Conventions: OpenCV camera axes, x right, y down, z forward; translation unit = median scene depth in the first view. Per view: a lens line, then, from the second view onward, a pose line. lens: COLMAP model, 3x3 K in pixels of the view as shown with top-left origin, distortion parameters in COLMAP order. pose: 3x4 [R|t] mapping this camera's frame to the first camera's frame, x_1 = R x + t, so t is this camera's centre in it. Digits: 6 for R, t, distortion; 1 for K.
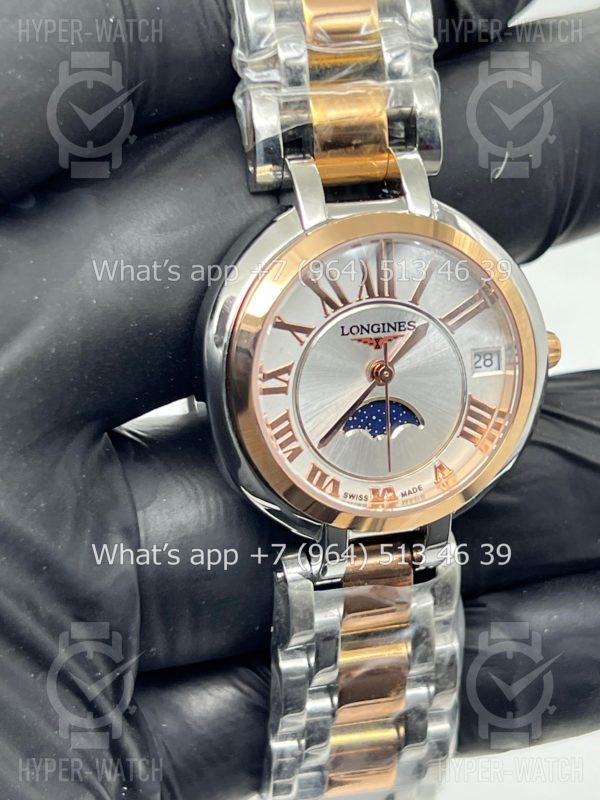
lens RADIAL K [[1826.7, 0, 300.0], [0, 1826.7, 400.0], [0, 0, 1]] dist [0.062274, 0.141393]
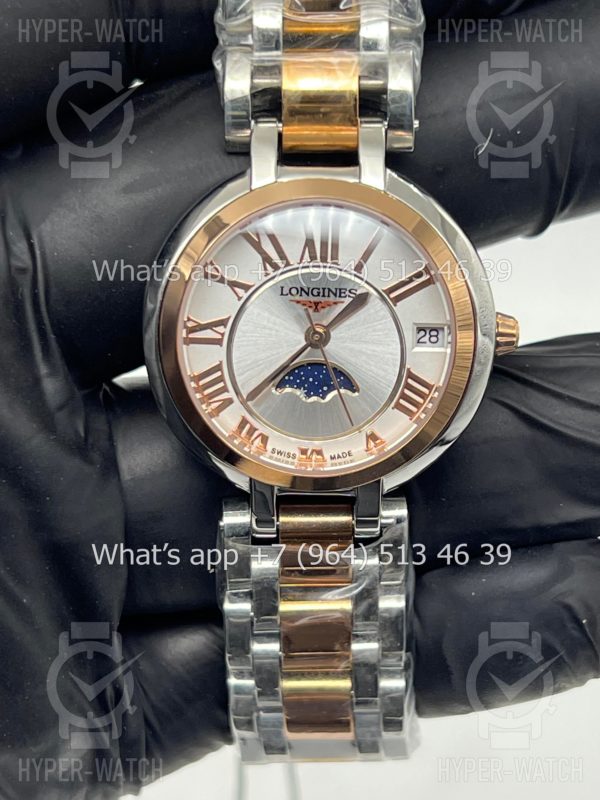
lens RADIAL K [[1826.7, 0, 300.0], [0, 1826.7, 400.0], [0, 0, 1]] dist [0.062274, 0.141393]
pose [[0.953980, 0.115585, -0.276700, 0.321954], [-0.115333, 0.993177, 0.017244, 0.004233], [0.276805, 0.015462, 0.960802, 0.013348]]
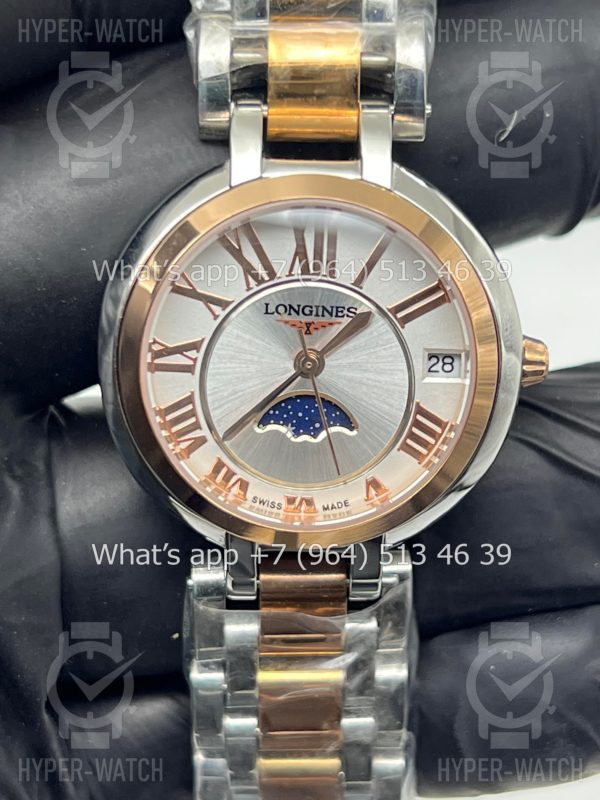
lens RADIAL K [[1826.7, 0, 300.0], [0, 1826.7, 400.0], [0, 0, 1]] dist [0.062274, 0.141393]
pose [[0.960642, 0.126421, -0.247357, 0.252926], [-0.123203, 0.991972, 0.028509, -0.021519], [0.248975, 0.003088, 0.968505, 0.172411]]
